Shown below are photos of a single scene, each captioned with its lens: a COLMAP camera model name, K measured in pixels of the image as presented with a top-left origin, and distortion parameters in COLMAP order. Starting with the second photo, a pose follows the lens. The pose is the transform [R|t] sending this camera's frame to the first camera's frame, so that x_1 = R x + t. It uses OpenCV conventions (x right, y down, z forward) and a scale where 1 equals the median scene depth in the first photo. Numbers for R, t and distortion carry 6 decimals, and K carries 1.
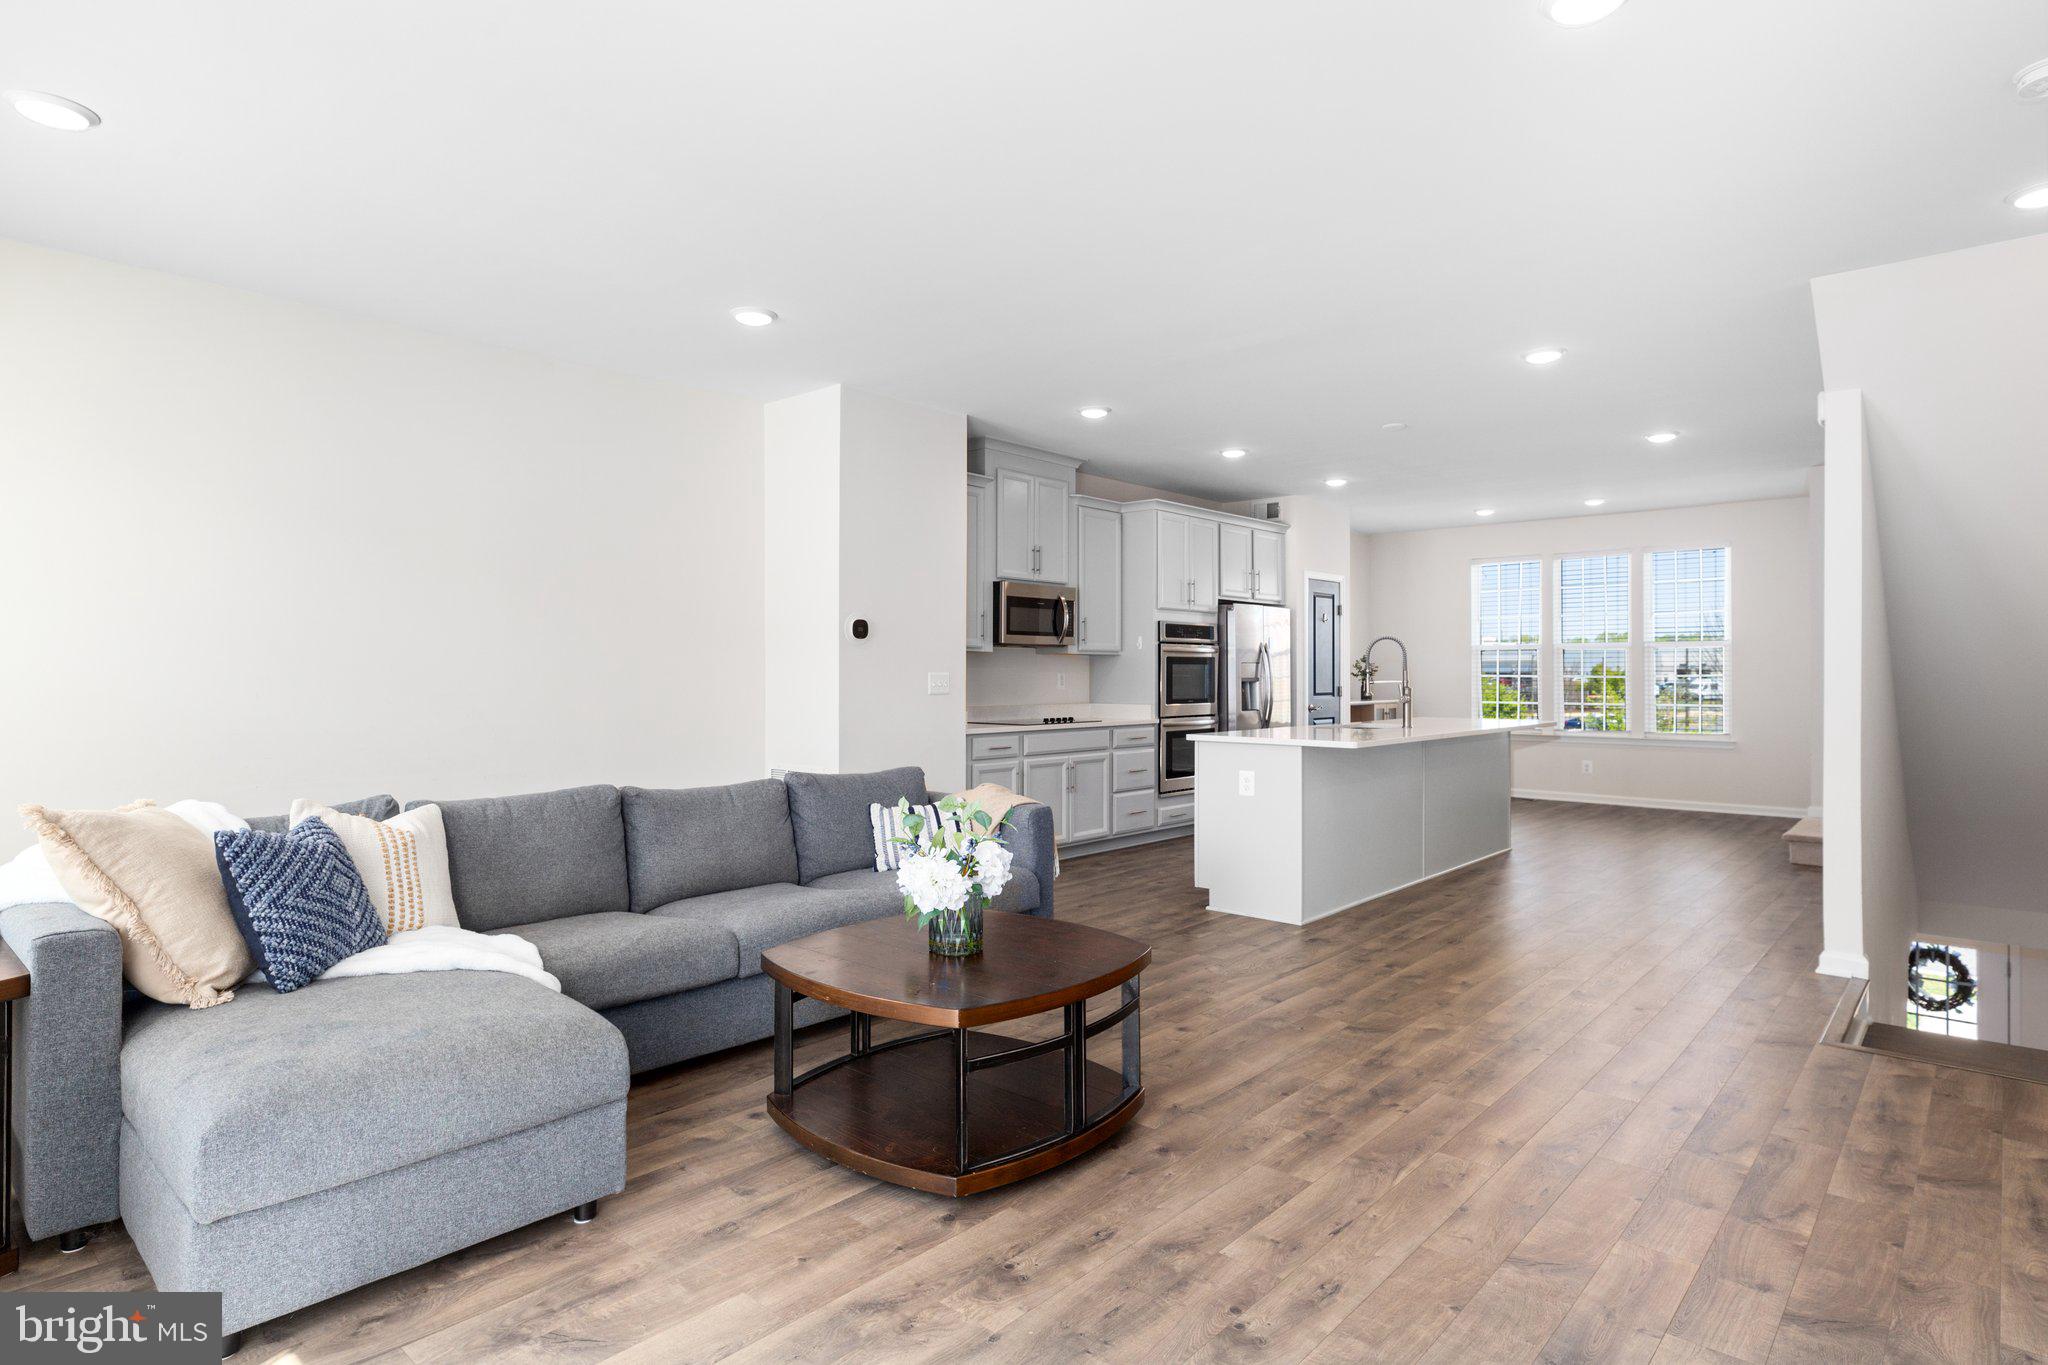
lens RADIAL K [[1107.2, 0, 1019.4], [0, 1107.2, 659.1], [0, 0, 1]] dist [0.003561, 0.022613]
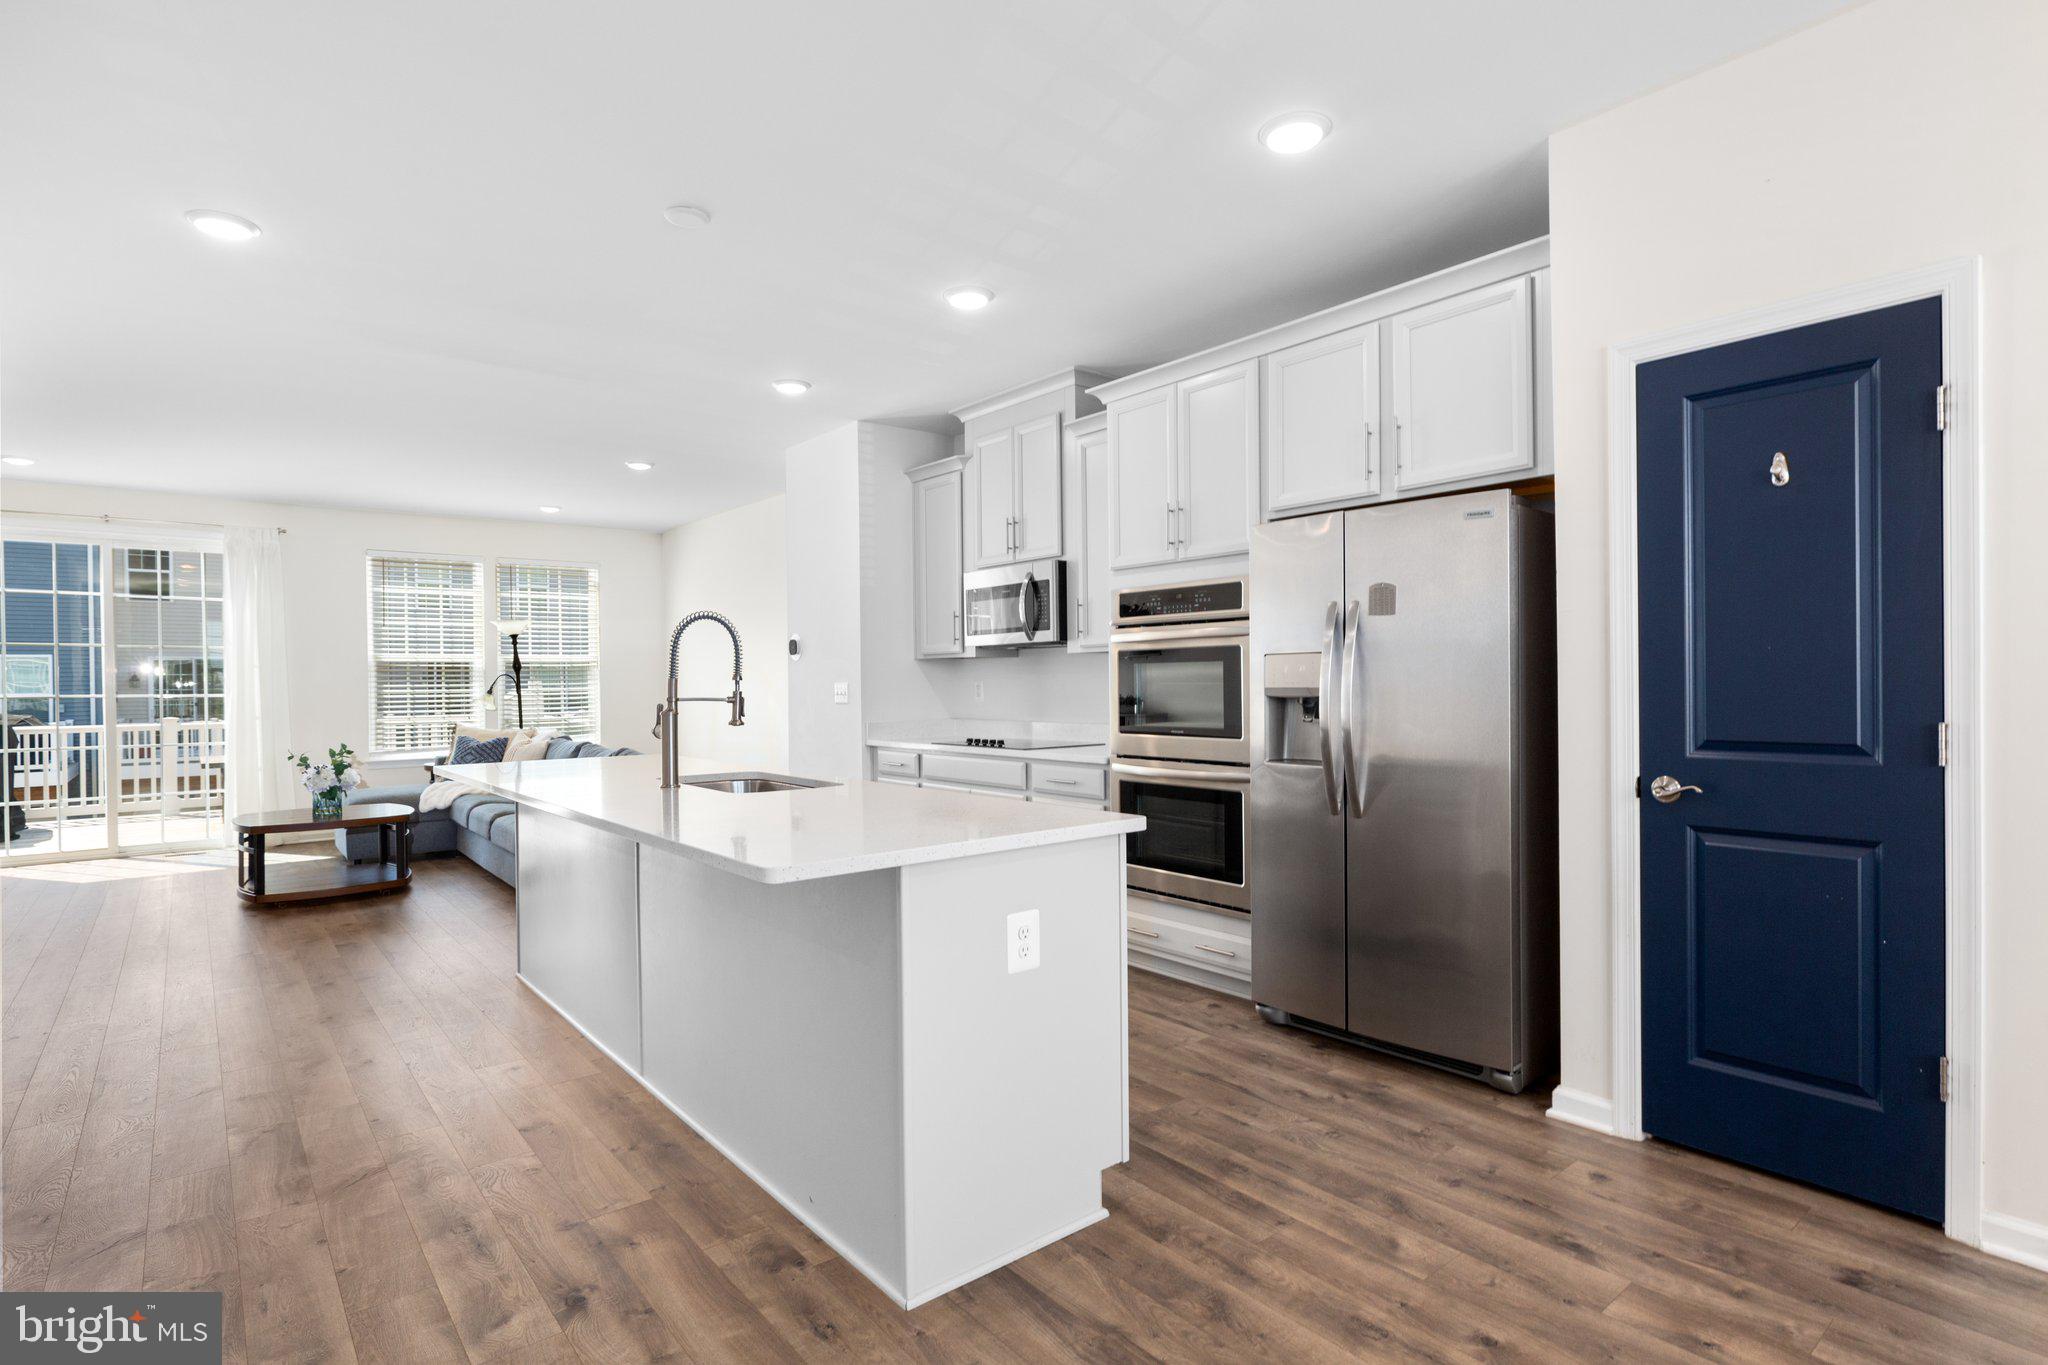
lens RADIAL K [[1016.0, 0, 1032.7], [0, 1016.0, 685.5], [0, 0, 1]] dist [-0.003753, 0.000615]
pose [[-0.150164, -0.001254, -0.988660, 0.685419], [0.014333, 0.999891, -0.003446, 0.017197], [0.988557, -0.014688, -0.150130, 1.065607]]
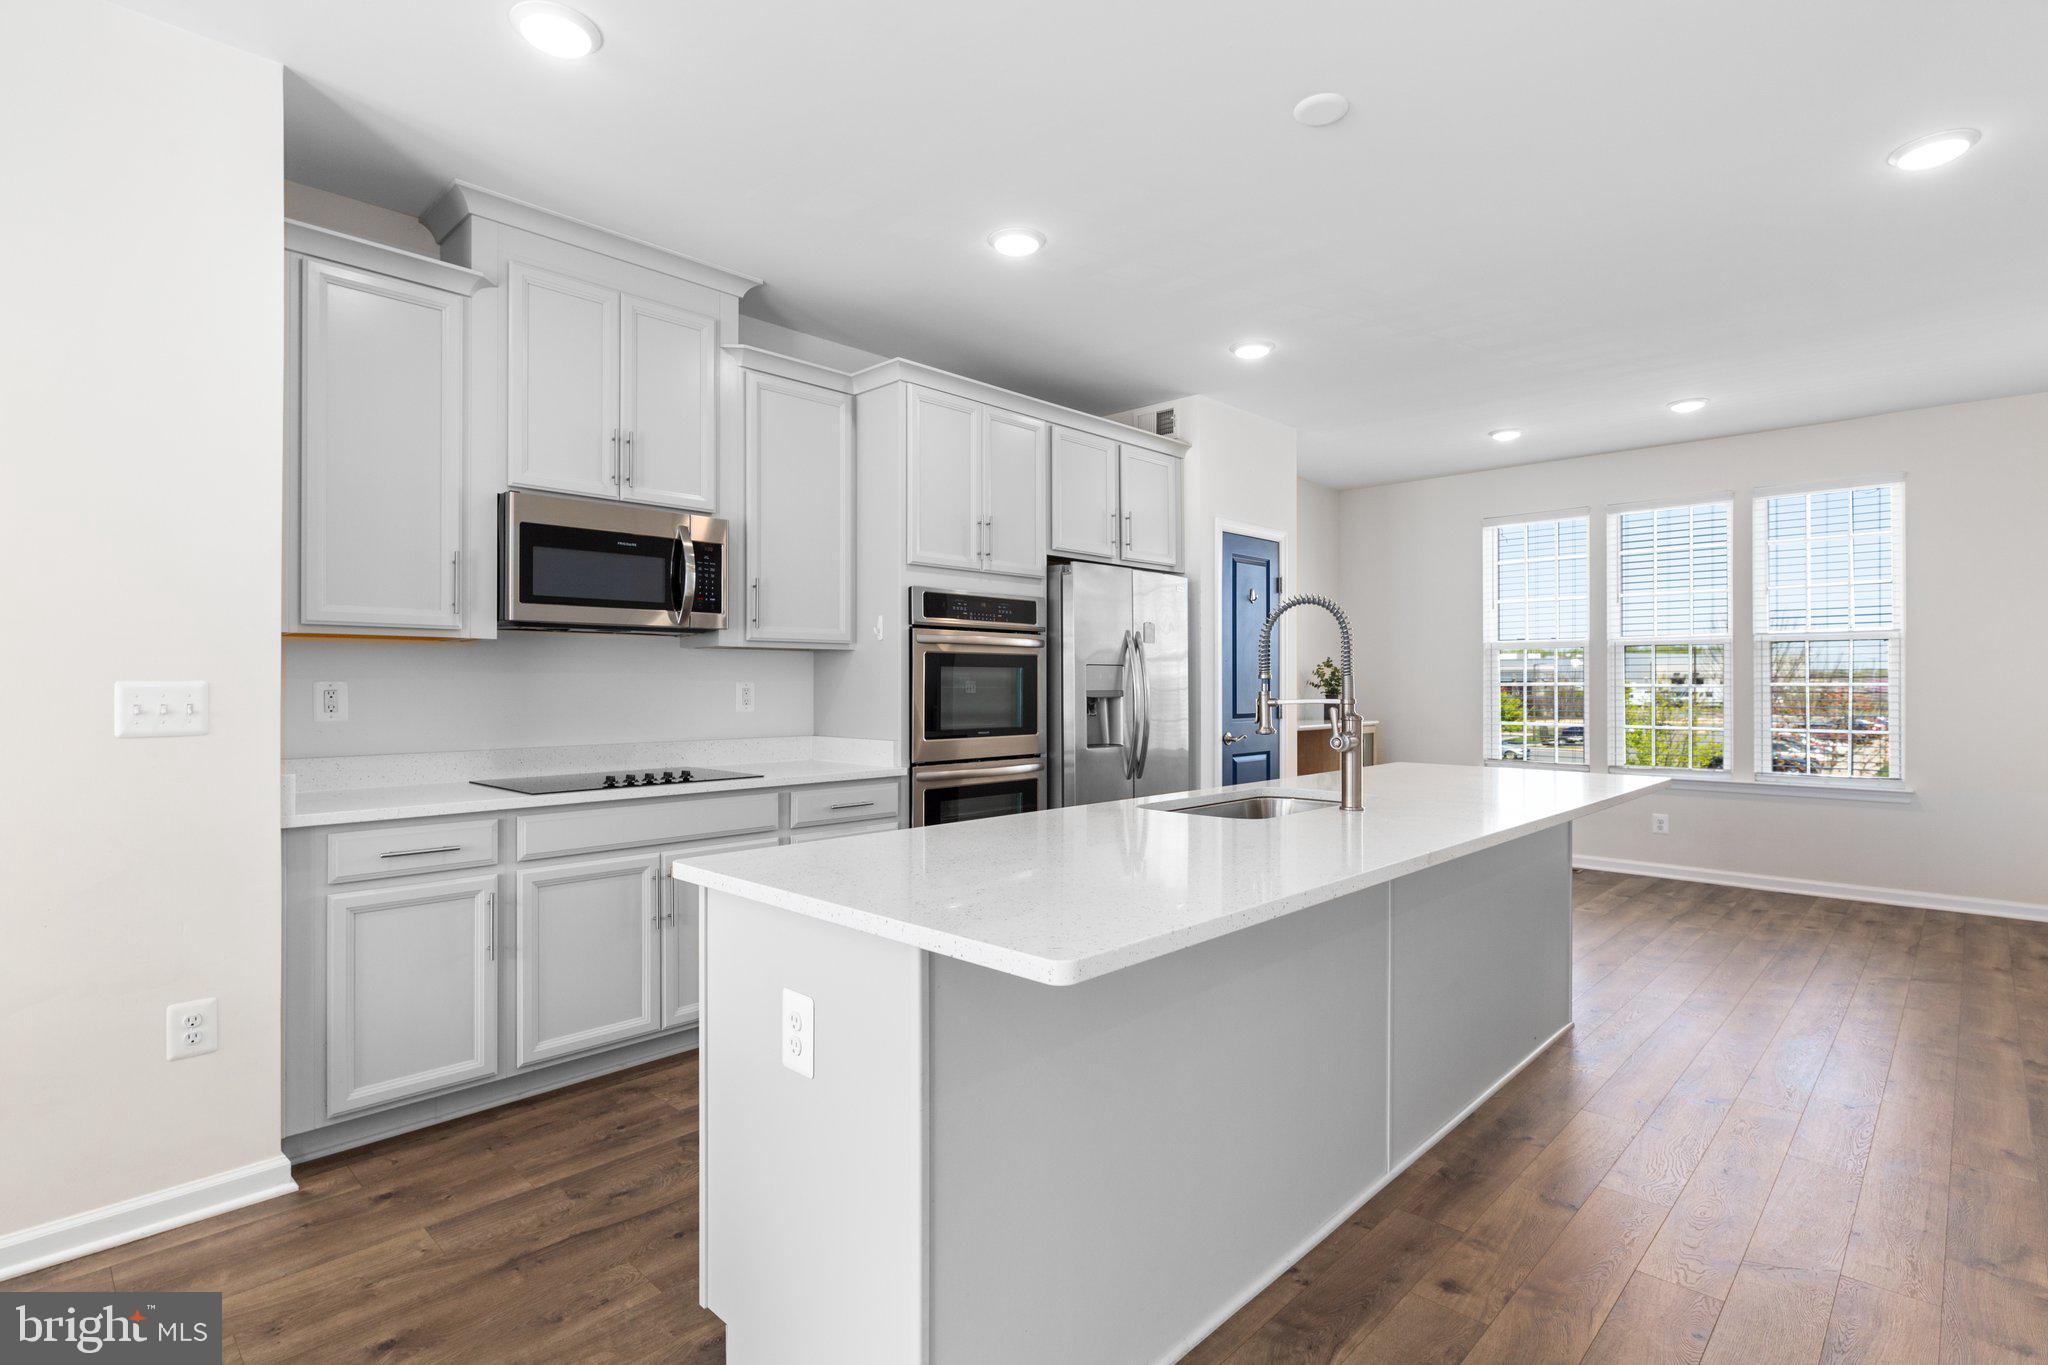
lens RADIAL K [[1013.7, 0, 1014.9], [0, 1013.7, 676.0], [0, 0, 1]] dist [-0.000796, 0.000527]
pose [[0.999330, -0.001974, -0.036549, 0.200967], [0.002120, 0.999990, 0.003952, 0.007599], [0.036541, -0.004027, 0.999324, 0.518452]]
